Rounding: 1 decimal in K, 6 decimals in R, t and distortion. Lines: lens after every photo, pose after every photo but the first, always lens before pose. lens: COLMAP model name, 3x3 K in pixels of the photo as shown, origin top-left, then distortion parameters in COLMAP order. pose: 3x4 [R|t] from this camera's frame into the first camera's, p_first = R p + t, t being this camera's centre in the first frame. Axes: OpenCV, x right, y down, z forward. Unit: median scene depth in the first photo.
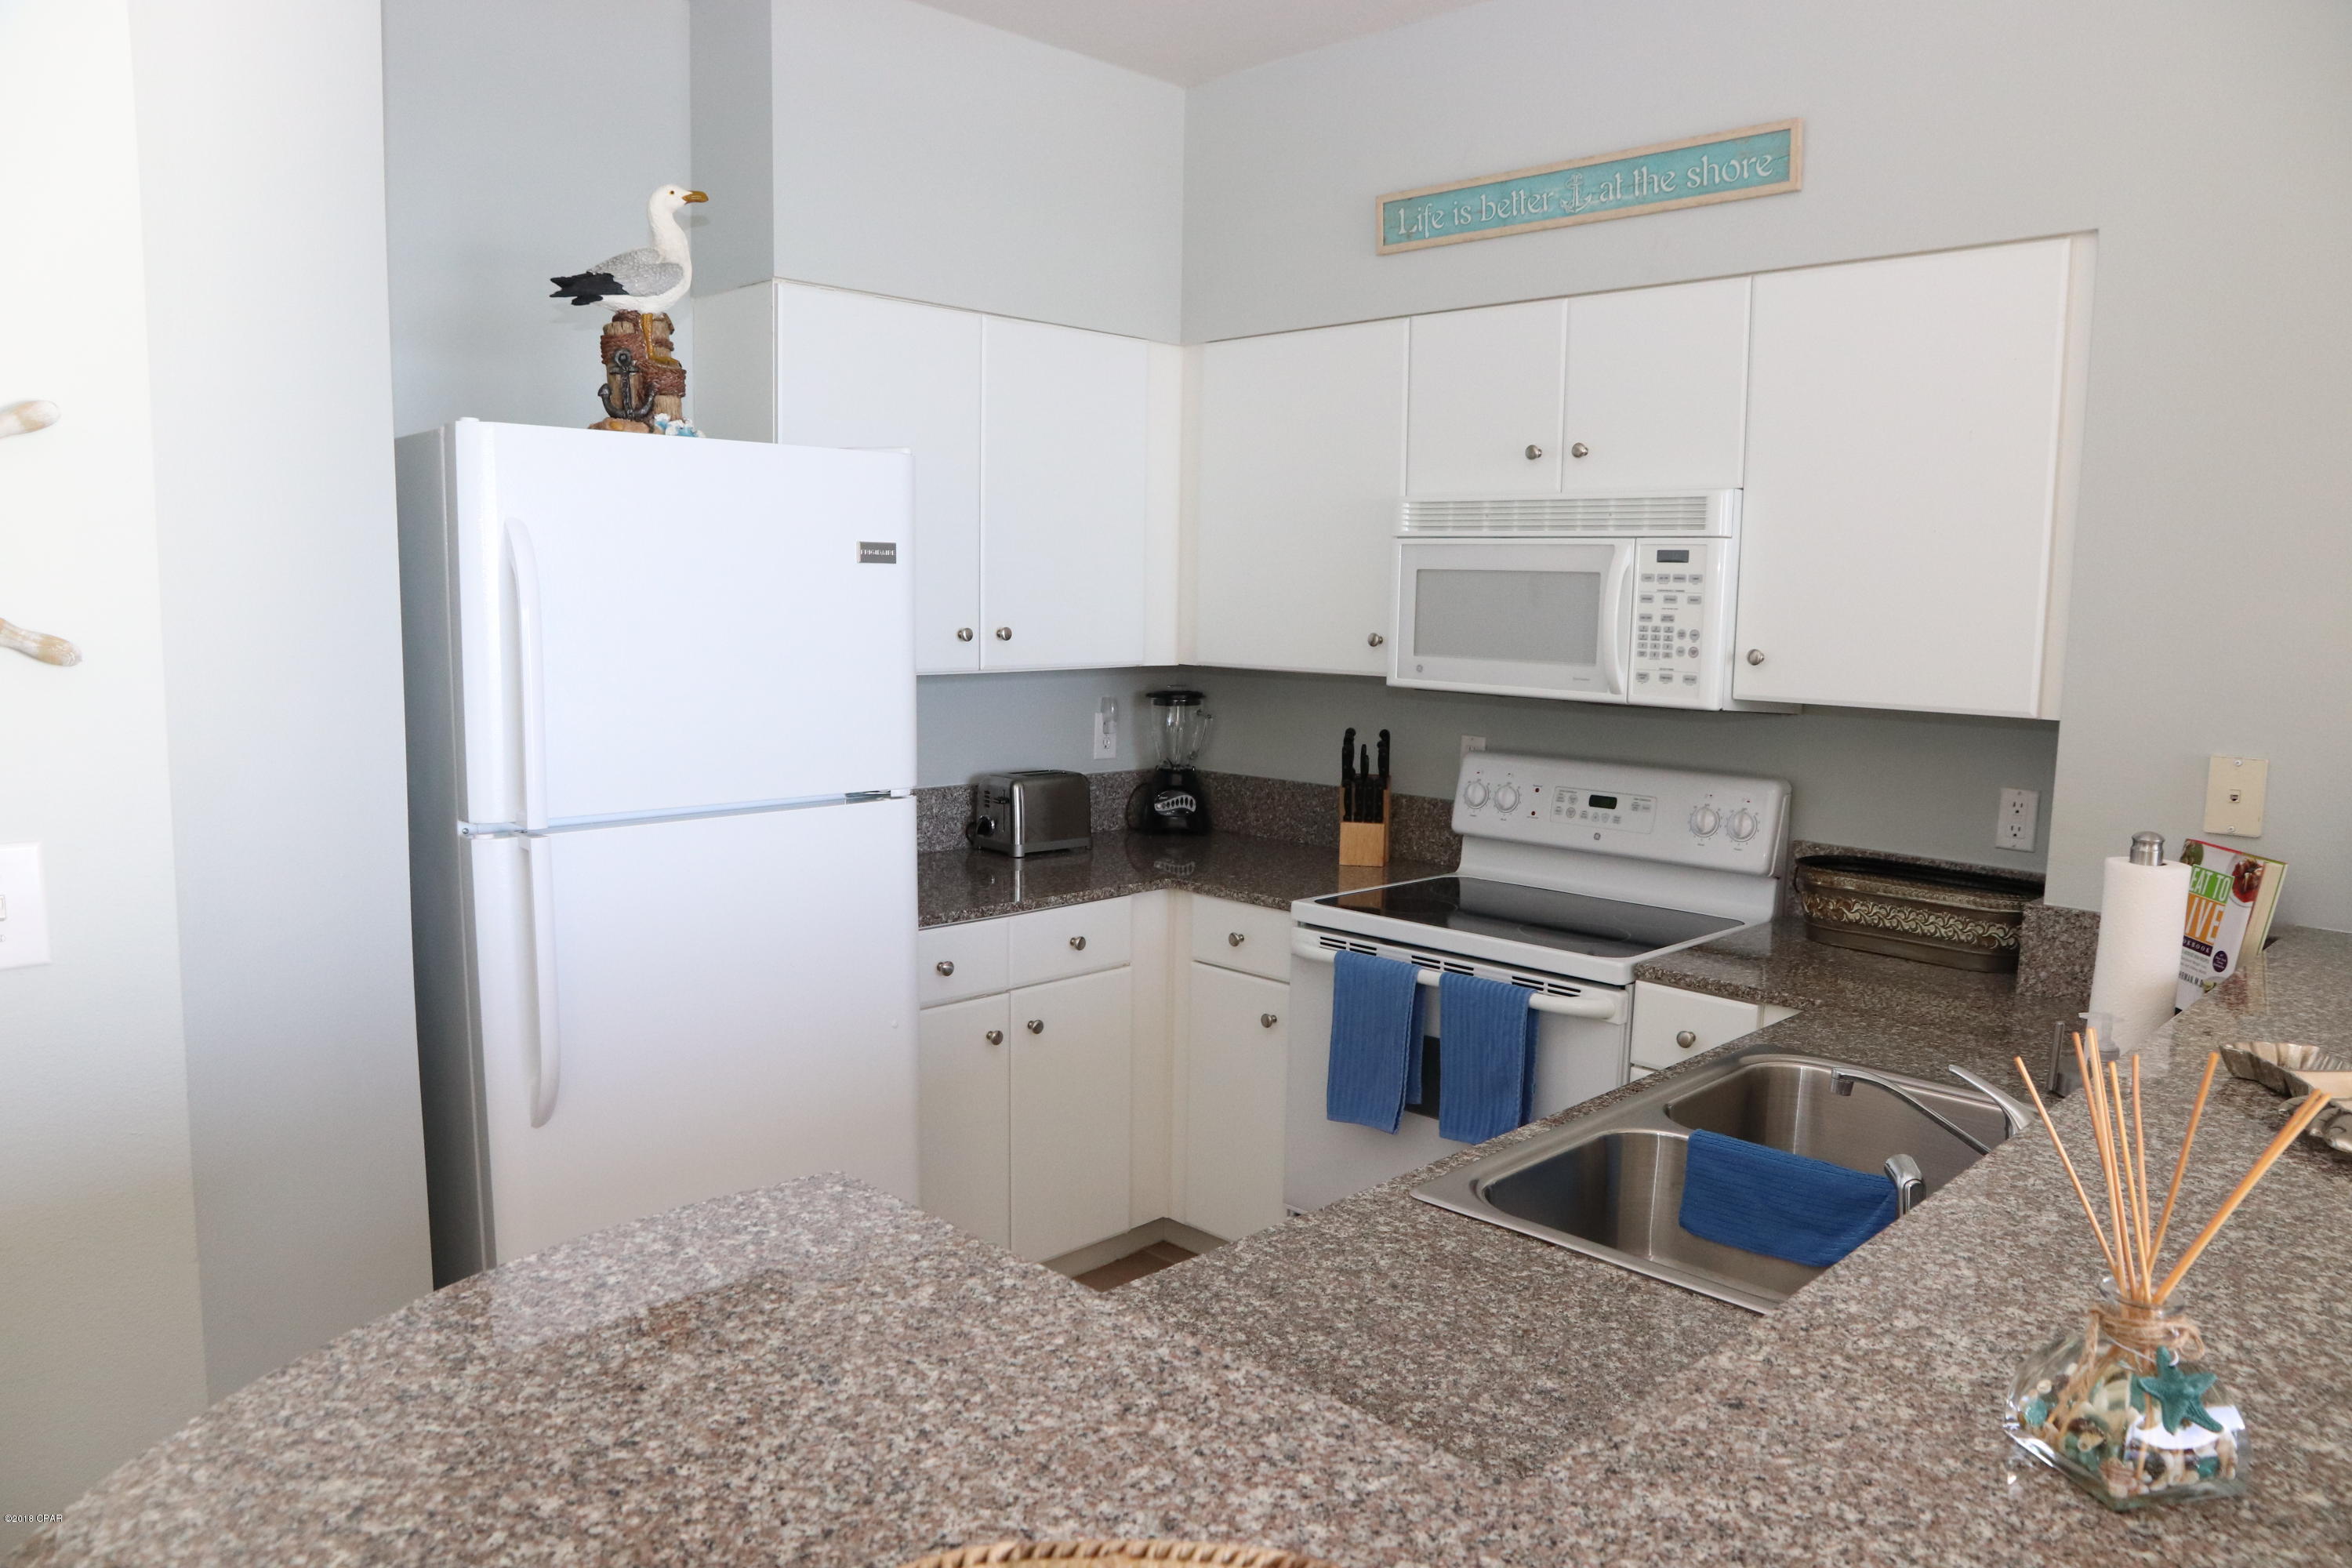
lens RADIAL K [[1618.7, 0, 1195.5], [0, 1618.7, 813.9], [0, 0, 1]] dist [-0.114686, 0.083164]
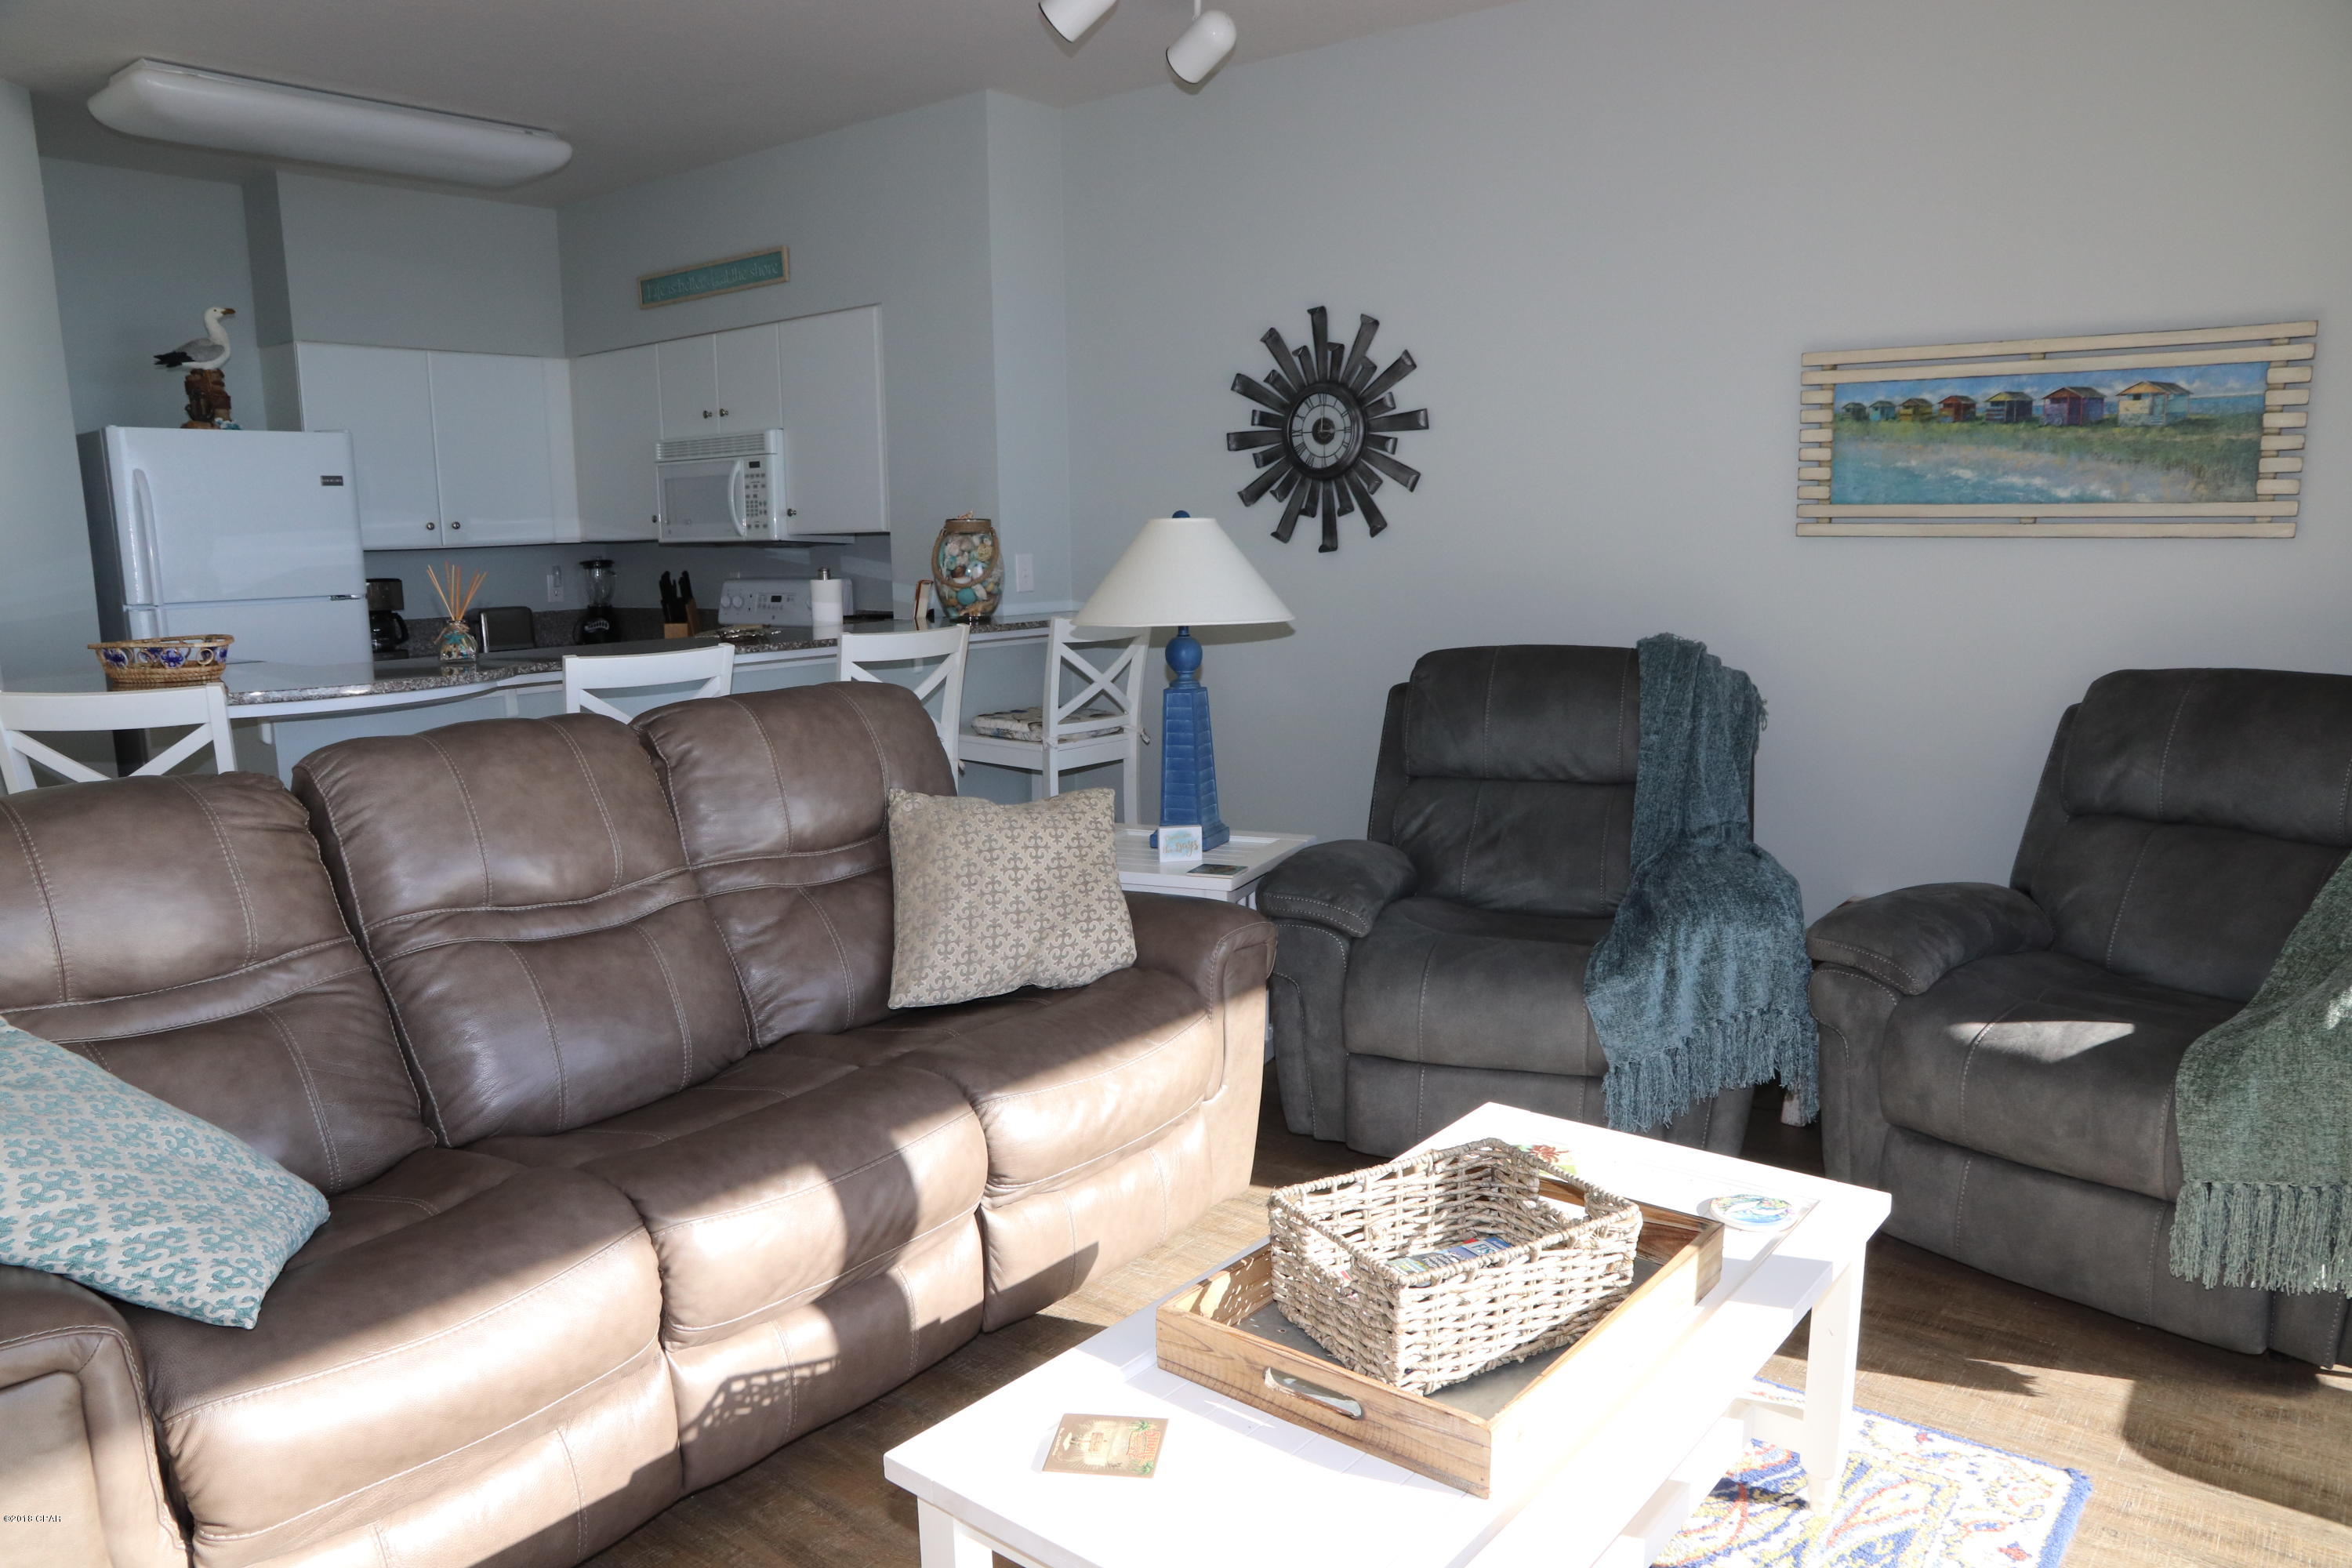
lens RADIAL K [[1618.7, 0, 1195.5], [0, 1618.7, 813.9], [0, 0, 1]] dist [-0.114686, 0.083164]
pose [[0.993907, -0.052606, 0.096854, 0.616784], [0.048813, 0.997961, 0.041133, 0.213929], [-0.098821, -0.036155, 0.994448, -1.029409]]
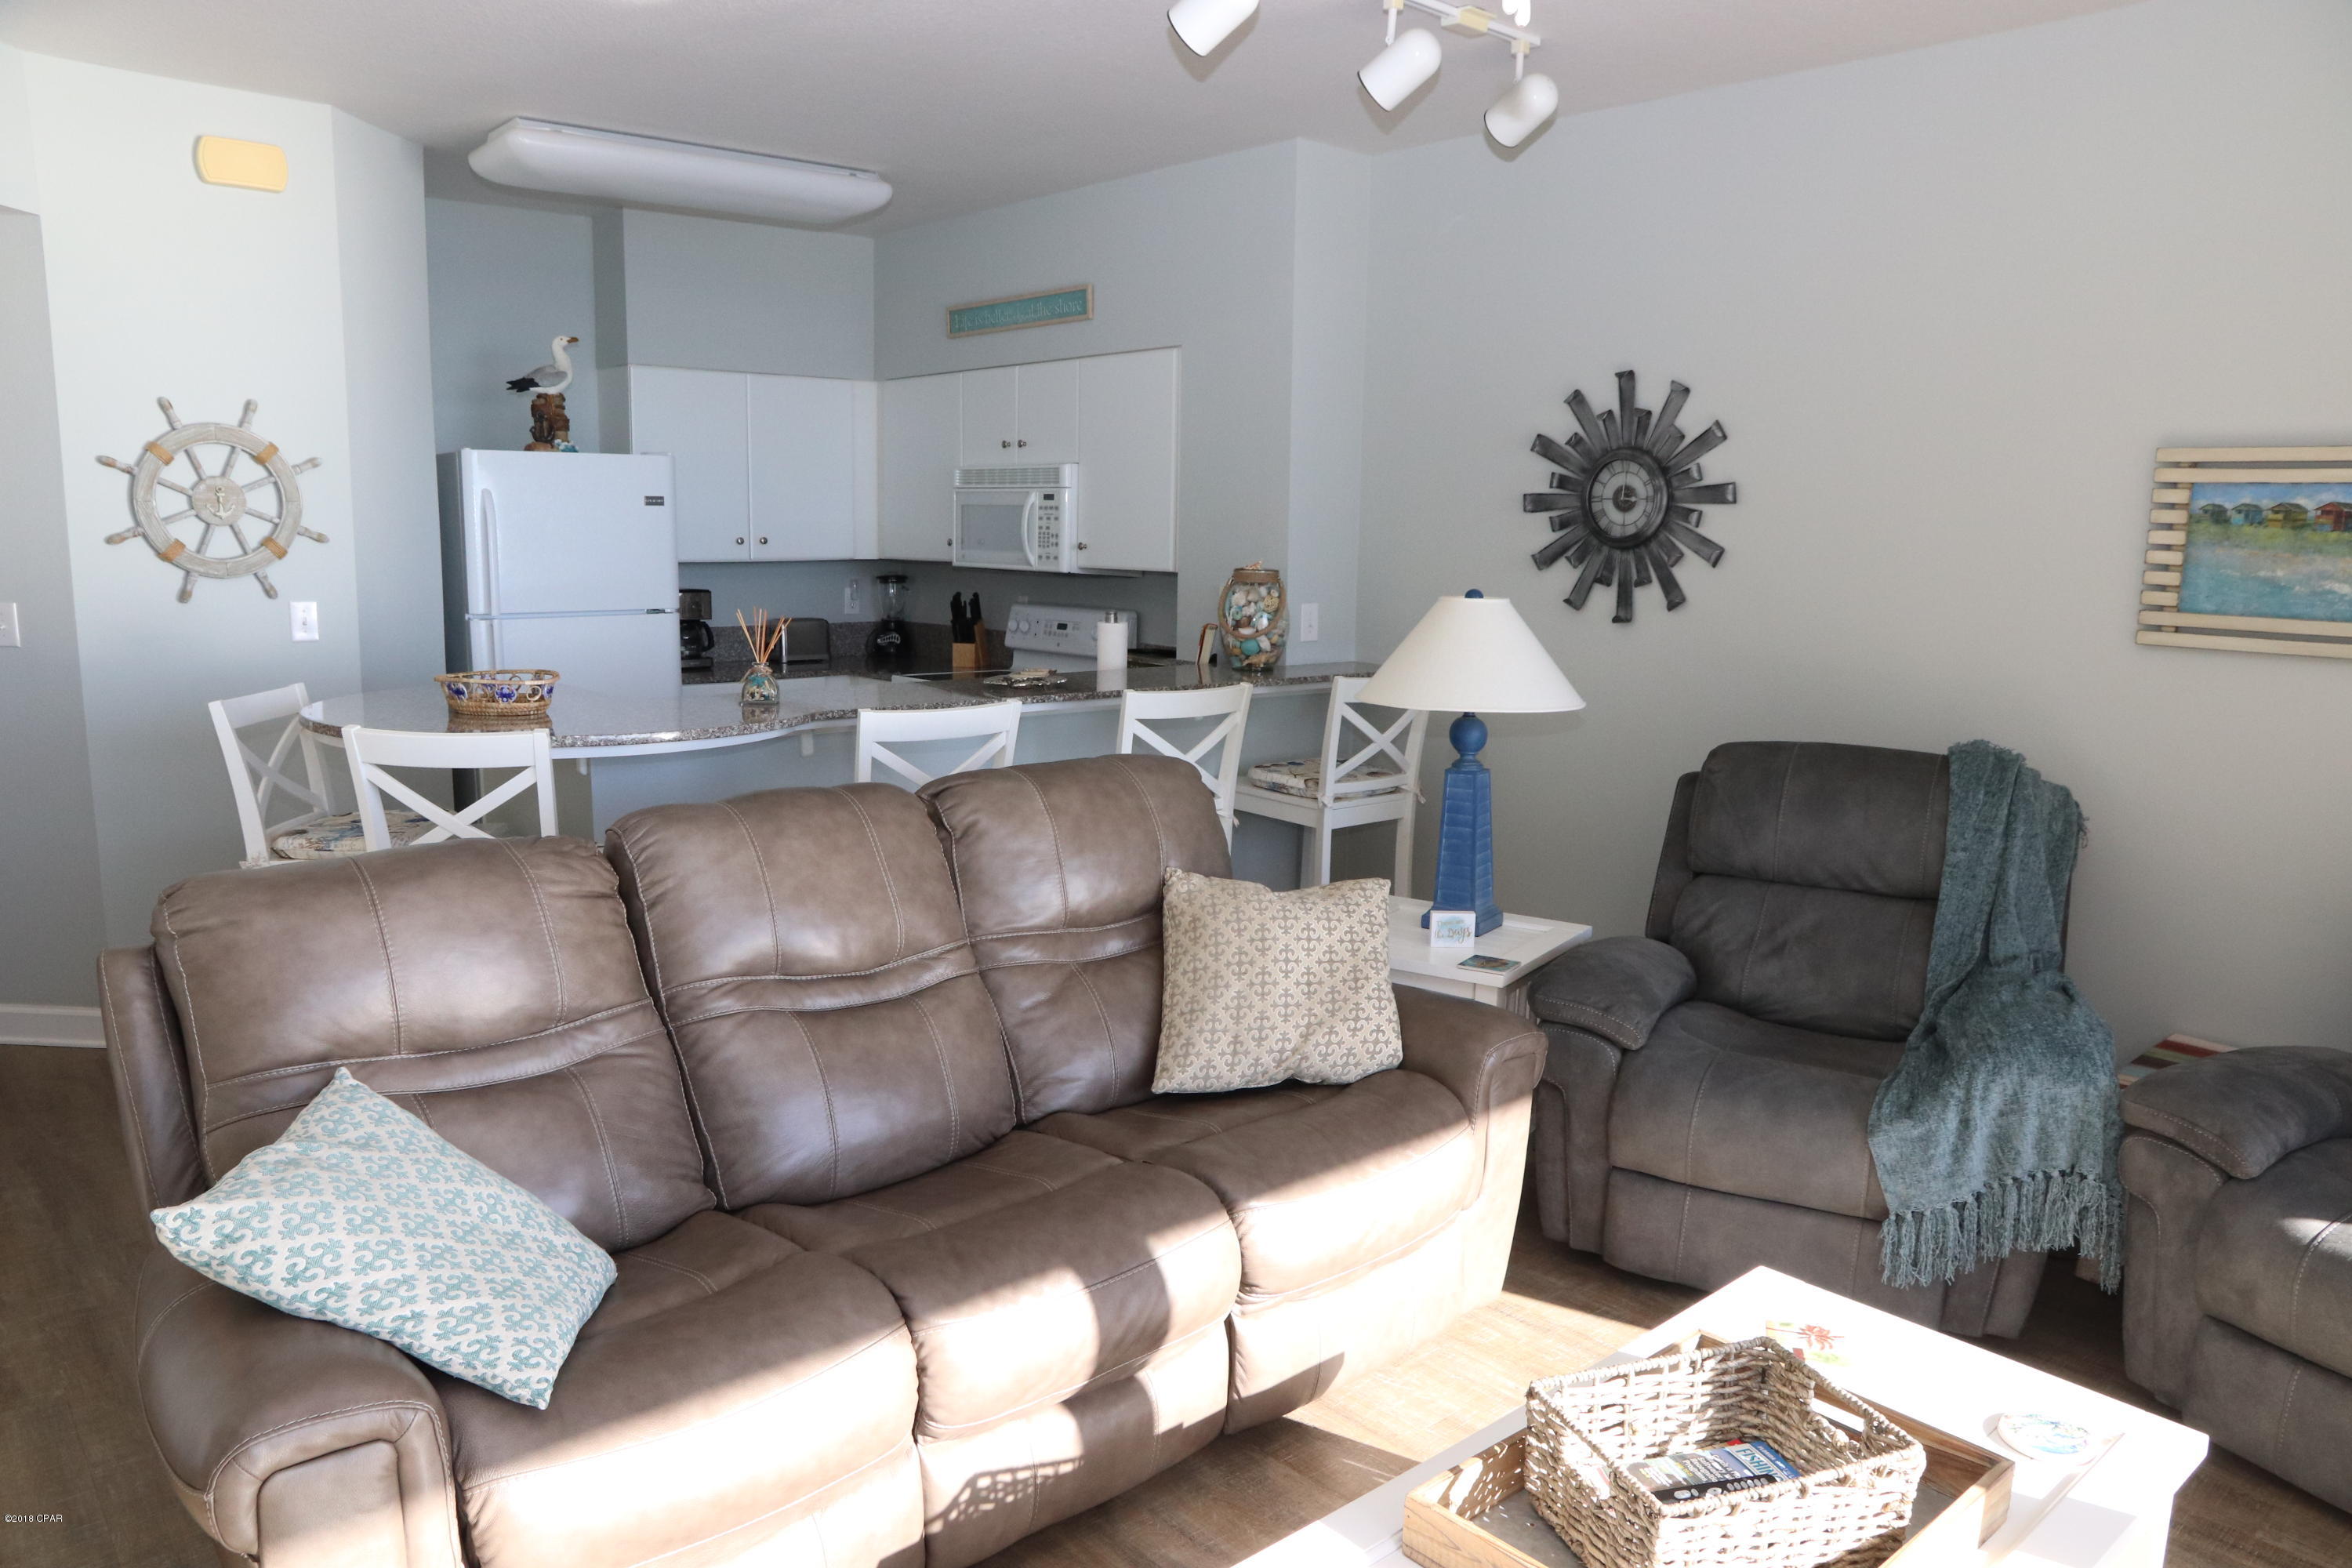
lens RADIAL K [[1618.7, 0, 1195.5], [0, 1618.7, 813.9], [0, 0, 1]] dist [-0.114686, 0.083164]
pose [[0.997813, 0.011111, -0.065156, 0.608904], [-0.008400, 0.999093, 0.041734, 0.150201], [0.065561, -0.041096, 0.997002, -1.017994]]
